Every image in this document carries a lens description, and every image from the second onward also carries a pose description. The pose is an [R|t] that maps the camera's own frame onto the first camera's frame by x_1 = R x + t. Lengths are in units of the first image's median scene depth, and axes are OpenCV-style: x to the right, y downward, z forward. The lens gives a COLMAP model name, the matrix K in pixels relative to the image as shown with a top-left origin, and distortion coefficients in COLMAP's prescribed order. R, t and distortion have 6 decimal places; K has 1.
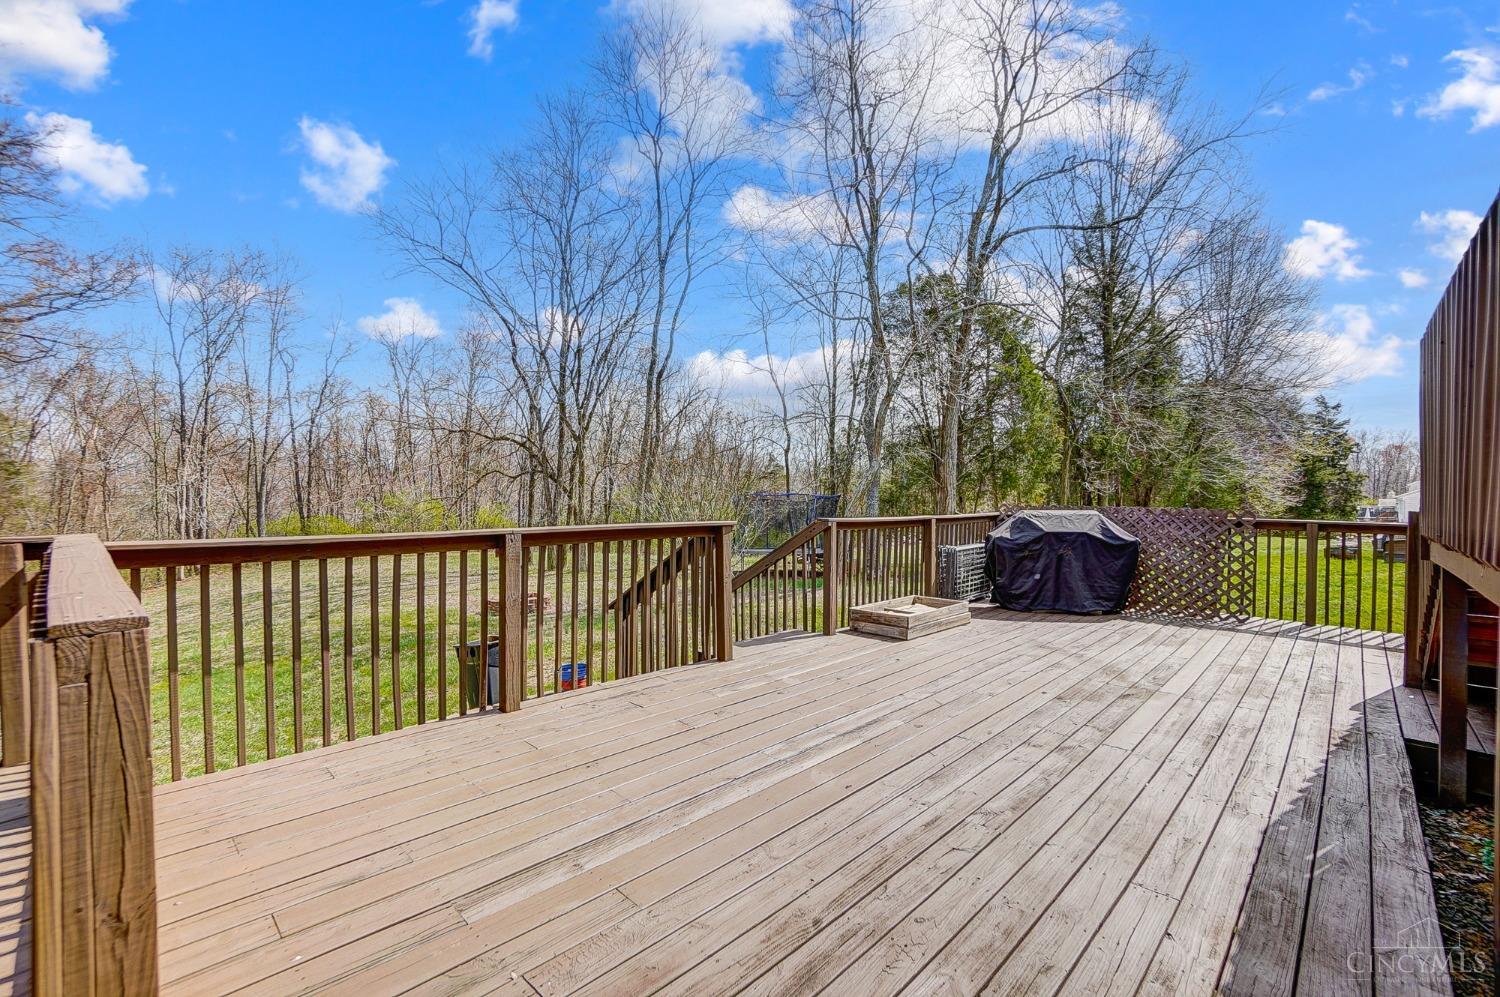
lens RADIAL K [[663.7, 0, 744.2], [0, 663.7, 505.3], [0, 0, 1]] dist [-0.062444, 0.021780]
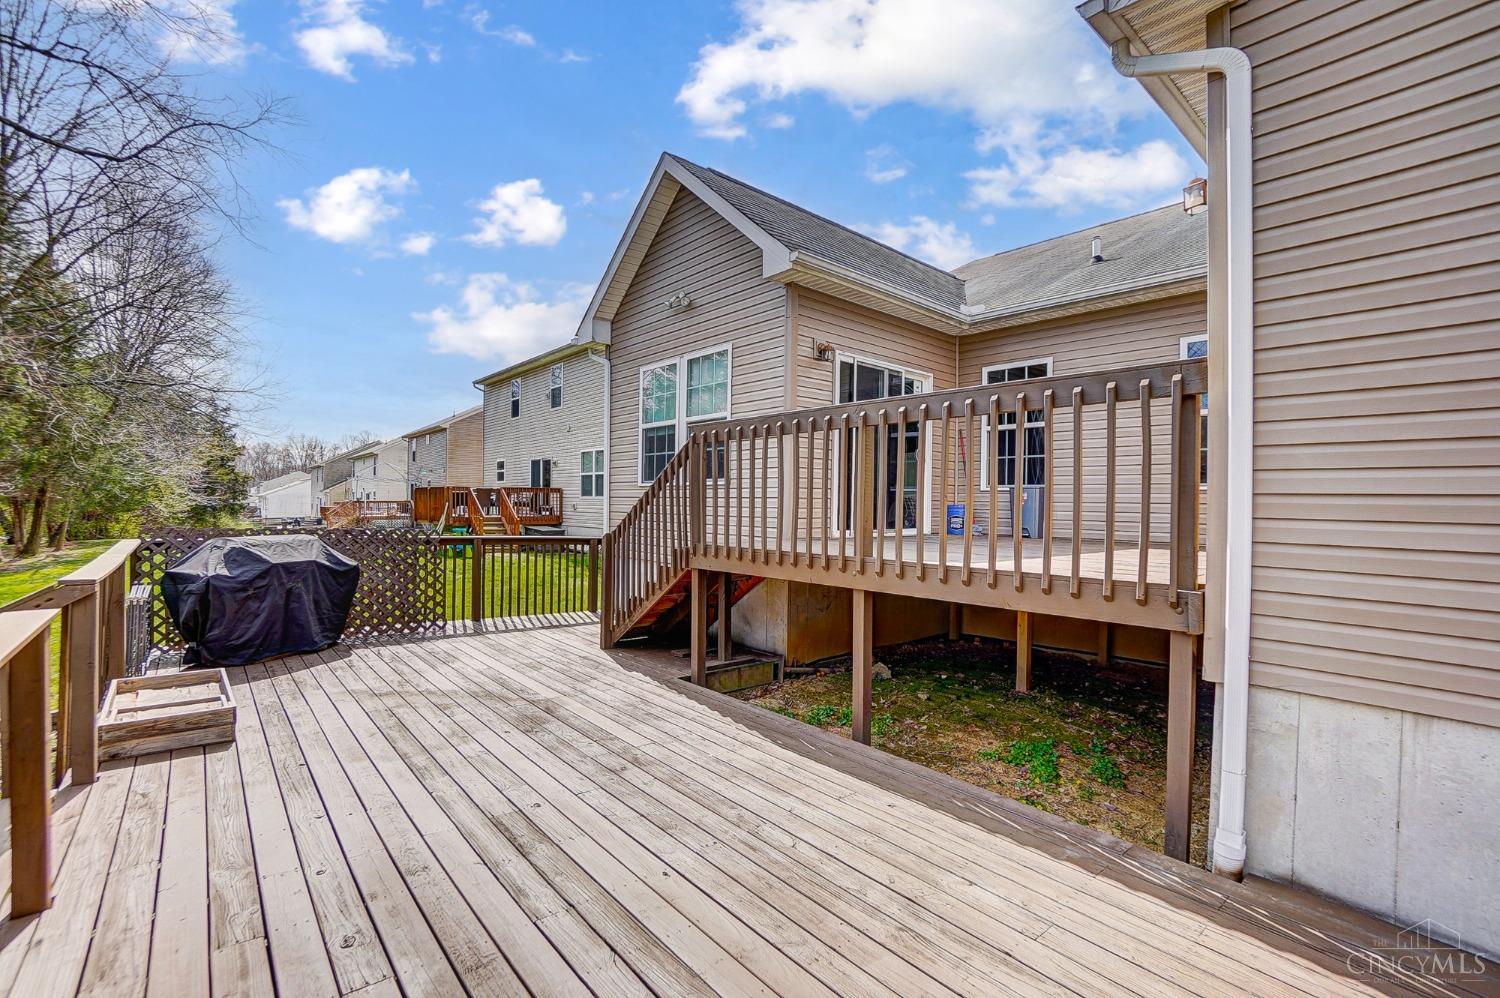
lens RADIAL K [[663.7, 0, 744.2], [0, 663.7, 505.8], [0, 0, 1]] dist [-0.062444, 0.021780]
pose [[0.097935, -0.004468, 0.995183, -0.339389], [-0.005317, 0.999973, 0.005012, -0.045800], [-0.995179, -0.005782, 0.097909, 0.361622]]
